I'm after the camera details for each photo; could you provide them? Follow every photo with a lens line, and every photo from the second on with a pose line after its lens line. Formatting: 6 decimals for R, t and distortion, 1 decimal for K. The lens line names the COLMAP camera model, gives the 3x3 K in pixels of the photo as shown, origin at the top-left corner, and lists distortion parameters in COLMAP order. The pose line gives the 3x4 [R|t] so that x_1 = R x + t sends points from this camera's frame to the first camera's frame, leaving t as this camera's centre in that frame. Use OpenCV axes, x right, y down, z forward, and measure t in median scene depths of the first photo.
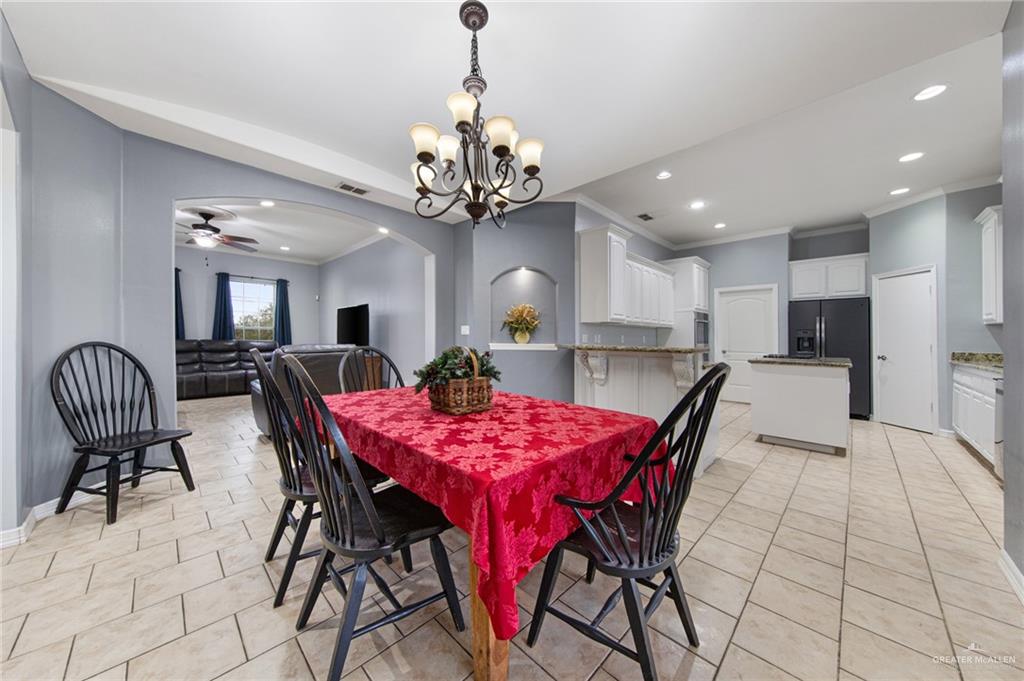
lens RADIAL K [[350.1, 0, 515.4], [0, 350.1, 333.1], [0, 0, 1]] dist [0.000786, 0.000145]
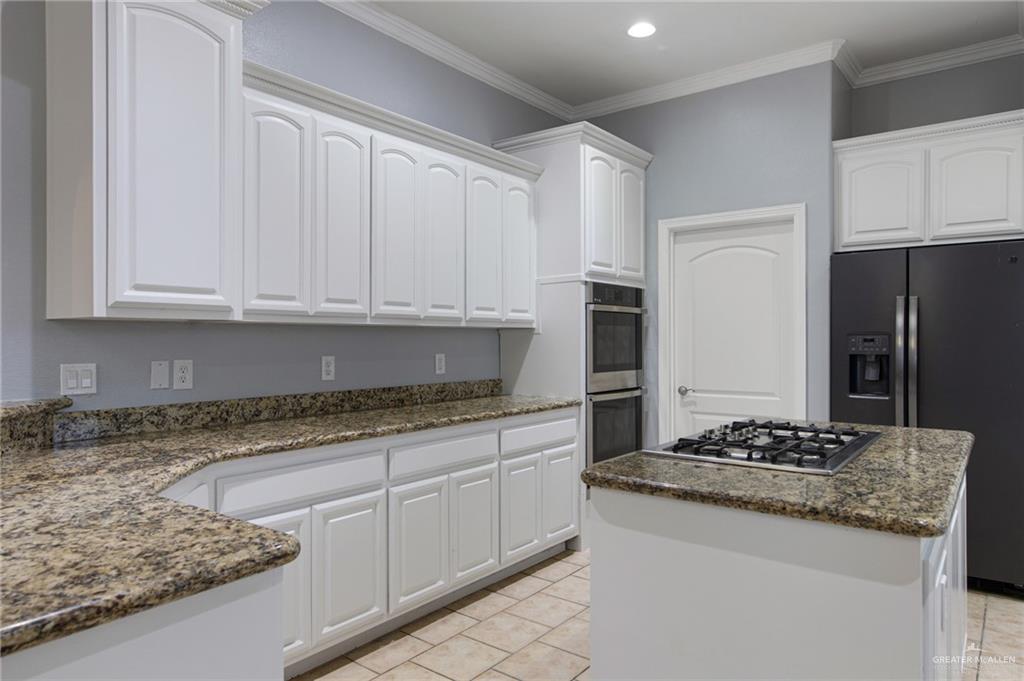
lens RADIAL K [[656.9, 0, 510.6], [0, 656.9, 342.6], [0, 0, 1]] dist [-0.005942, -0.001539]
pose [[0.993732, -0.011562, 0.111193, 0.393985], [0.009390, 0.999755, 0.020041, -0.015866], [-0.111397, -0.018872, 0.993597, 0.383867]]
